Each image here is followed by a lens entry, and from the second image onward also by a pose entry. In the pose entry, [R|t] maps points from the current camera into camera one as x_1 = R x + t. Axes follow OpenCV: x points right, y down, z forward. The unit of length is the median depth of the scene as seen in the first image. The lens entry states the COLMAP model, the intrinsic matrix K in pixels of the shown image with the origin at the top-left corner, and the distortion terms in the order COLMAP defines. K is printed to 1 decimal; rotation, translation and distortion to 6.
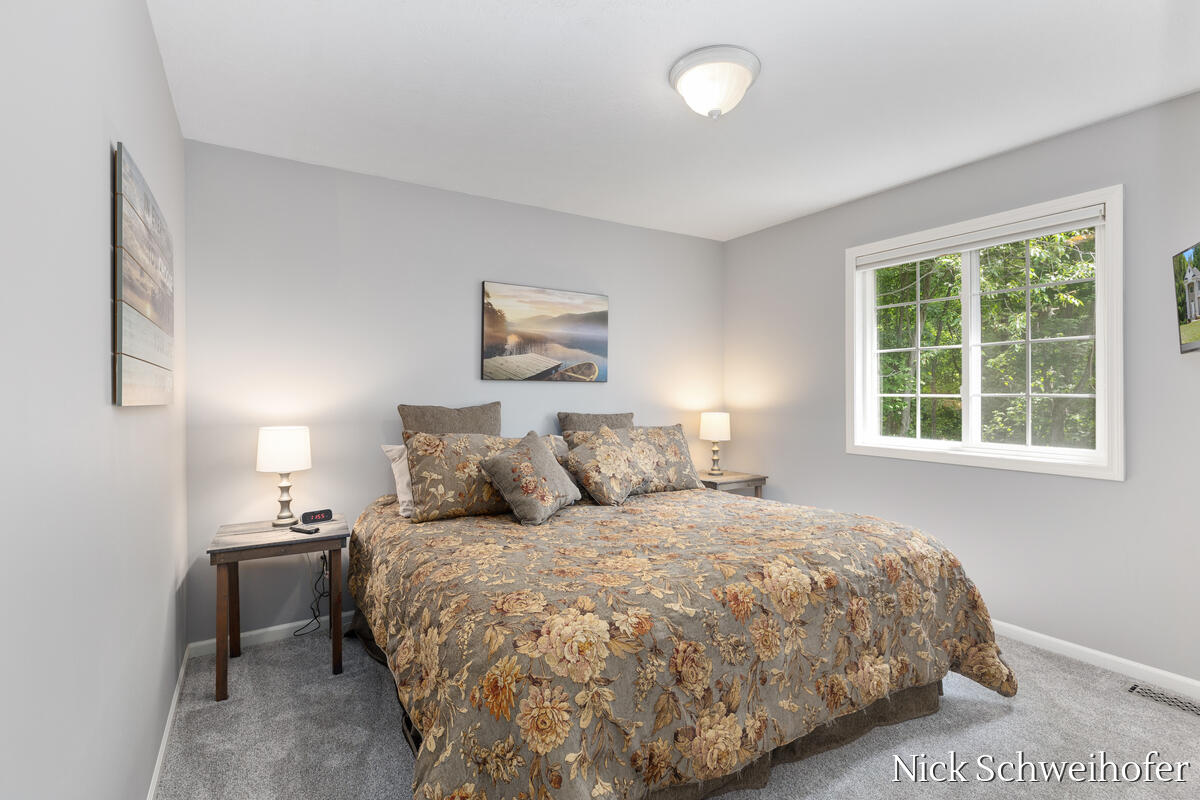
lens RADIAL K [[547.2, 0, 596.9], [0, 547.2, 403.3], [0, 0, 1]] dist [-0.001981, -0.002226]
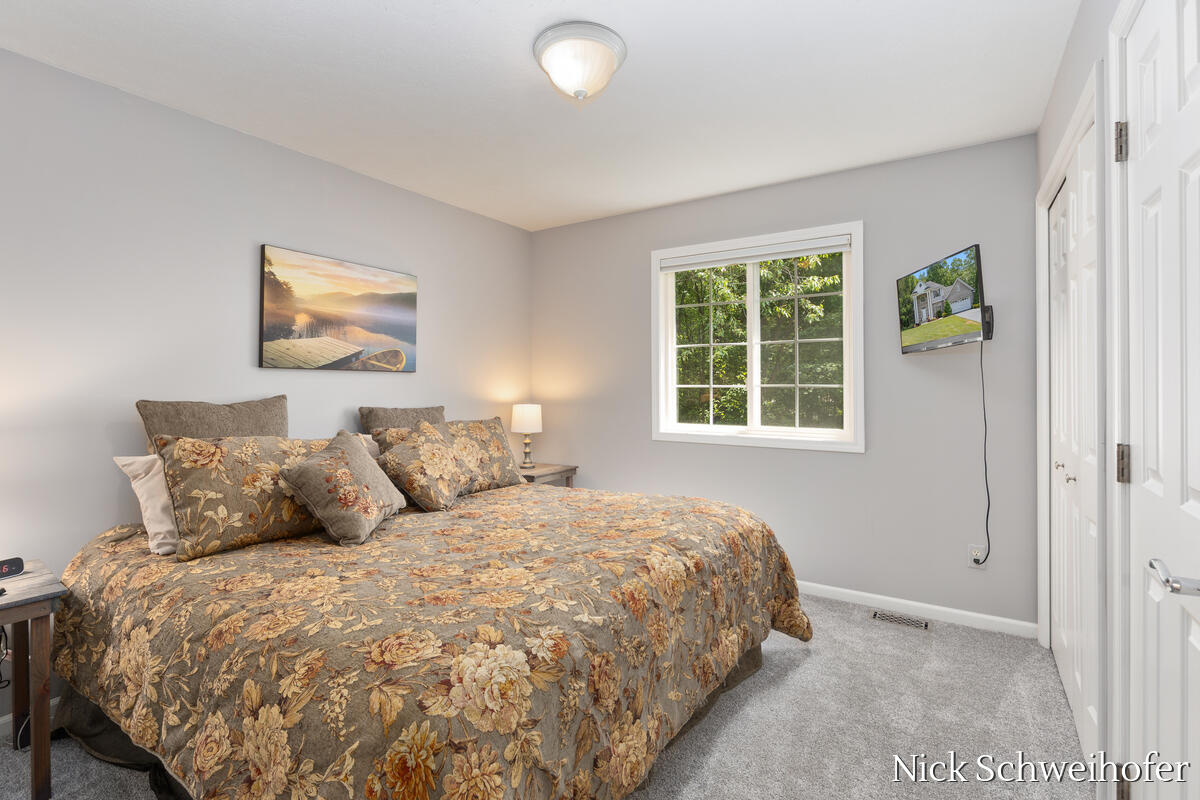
lens RADIAL K [[547.2, 0, 600.9], [0, 547.2, 387.4], [0, 0, 1]] dist [-0.001981, -0.002226]
pose [[0.907048, -0.002696, 0.421019, -0.147236], [0.008638, 0.999888, -0.012208, -0.000461], [-0.420939, 0.014710, 0.906970, 0.108058]]
